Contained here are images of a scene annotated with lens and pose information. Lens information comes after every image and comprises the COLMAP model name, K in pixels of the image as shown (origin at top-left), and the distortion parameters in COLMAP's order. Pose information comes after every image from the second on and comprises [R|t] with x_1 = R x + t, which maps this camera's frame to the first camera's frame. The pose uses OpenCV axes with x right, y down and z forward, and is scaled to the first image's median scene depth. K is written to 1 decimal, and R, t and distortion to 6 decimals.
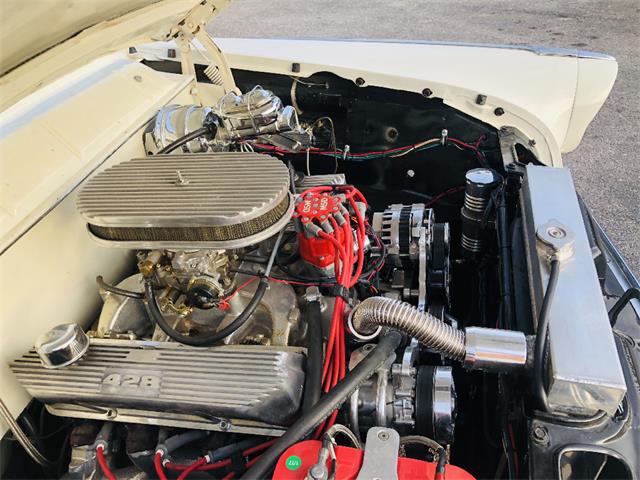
lens RADIAL K [[534.6, 0, 322.6], [0, 534.6, 238.6], [0, 0, 1]] dist [0.001510, -0.012455]
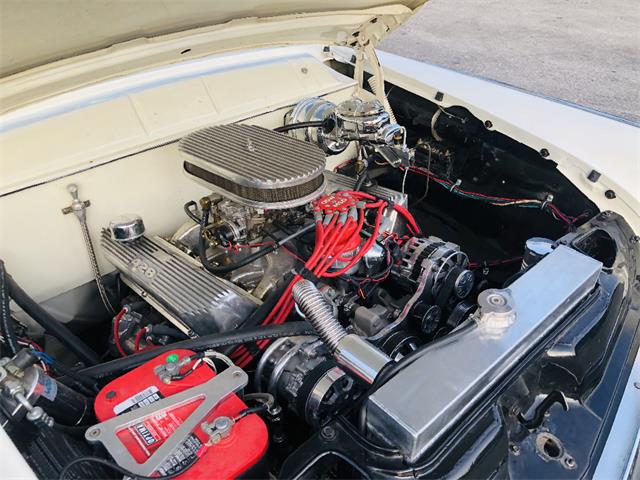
lens RADIAL K [[534.6, 0, 322.6], [0, 534.6, 238.6], [0, 0, 1]] dist [0.001510, -0.012455]
pose [[0.825117, 0.364960, -0.431261, 0.339445], [-0.379138, 0.923630, 0.056240, -0.030396], [0.418851, 0.117102, 0.900473, -0.028159]]
